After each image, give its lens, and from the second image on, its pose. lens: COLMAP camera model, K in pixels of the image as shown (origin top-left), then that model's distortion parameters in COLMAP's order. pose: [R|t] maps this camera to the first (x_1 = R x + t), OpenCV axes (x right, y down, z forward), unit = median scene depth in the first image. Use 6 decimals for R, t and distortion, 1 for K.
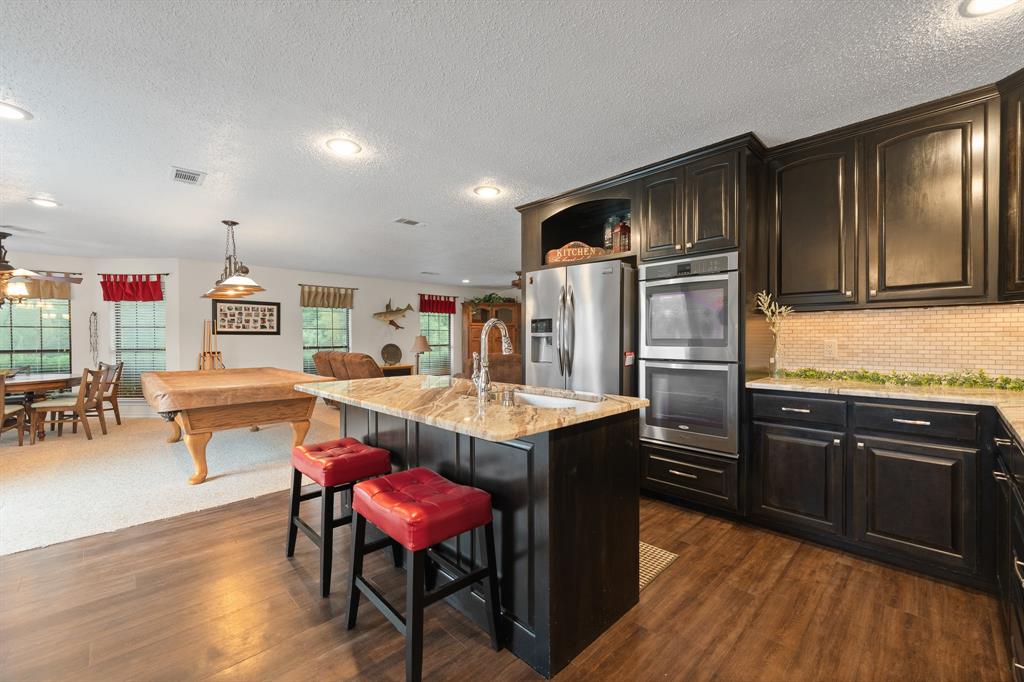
lens RADIAL K [[413.5, 0, 518.1], [0, 413.5, 334.7], [0, 0, 1]] dist [-0.000157, 0.000564]
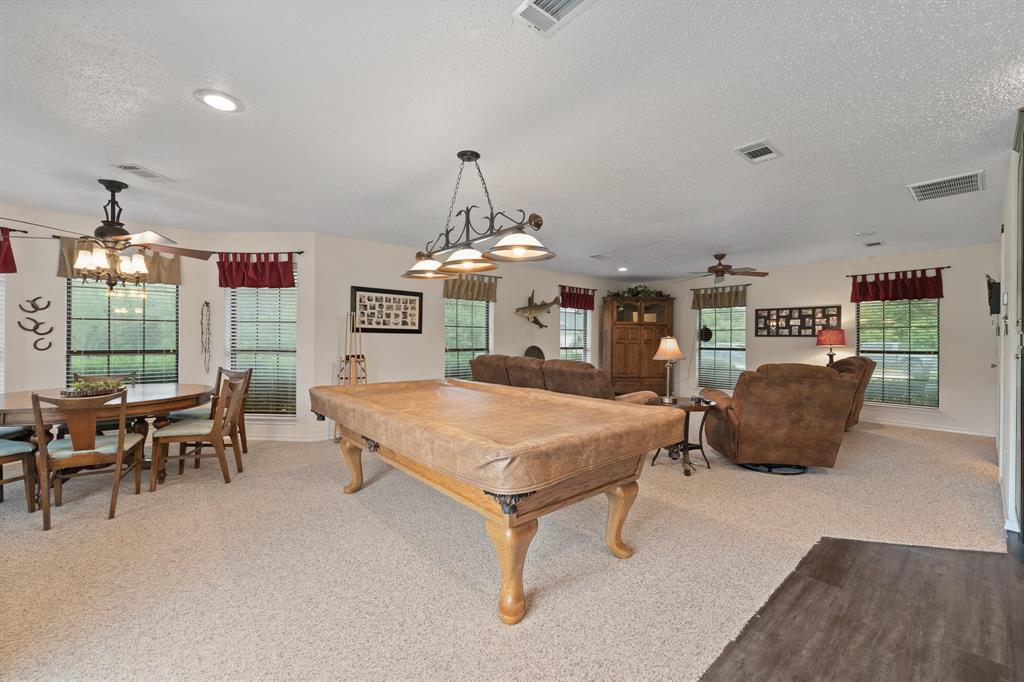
lens RADIAL K [[413.5, 0, 518.1], [0, 413.5, 334.7], [0, 0, 1]] dist [-0.000157, 0.000564]
pose [[0.998700, 0.009948, -0.050000, -0.384158], [-0.010050, 0.999948, -0.001778, 0.002116], [0.049979, 0.002278, 0.998748, 0.245312]]
